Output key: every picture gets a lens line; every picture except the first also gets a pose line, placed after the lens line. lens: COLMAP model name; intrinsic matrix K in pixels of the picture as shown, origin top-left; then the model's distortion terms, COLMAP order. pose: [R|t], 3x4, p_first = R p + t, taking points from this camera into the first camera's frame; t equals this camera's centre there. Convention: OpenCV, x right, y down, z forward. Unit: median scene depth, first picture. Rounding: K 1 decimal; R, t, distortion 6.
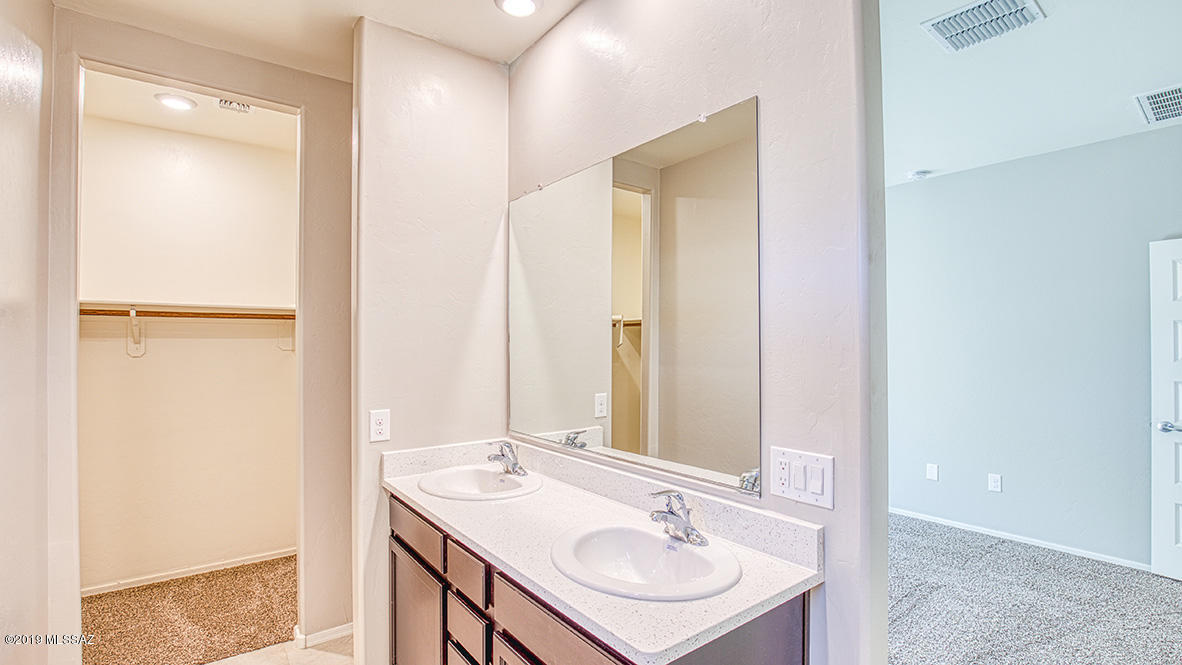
lens RADIAL K [[541.2, 0, 597.9], [0, 541.2, 337.8], [0, 0, 1]] dist [-0.032507, 0.005605]
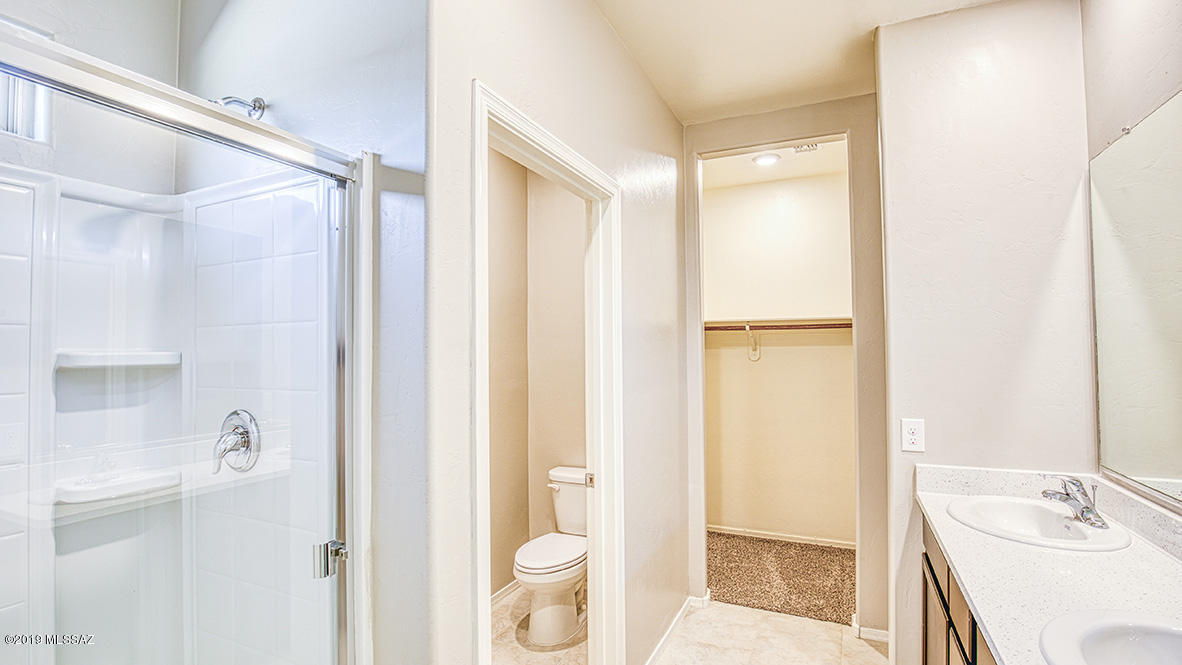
lens RADIAL K [[541.2, 0, 599.8], [0, 541.2, 337.3], [0, 0, 1]] dist [-0.032507, 0.005605]
pose [[0.463787, -0.024160, -0.885617, 0.172834], [0.013524, 0.999705, -0.020190, -0.000260], [0.885843, -0.002613, 0.463977, 0.055068]]
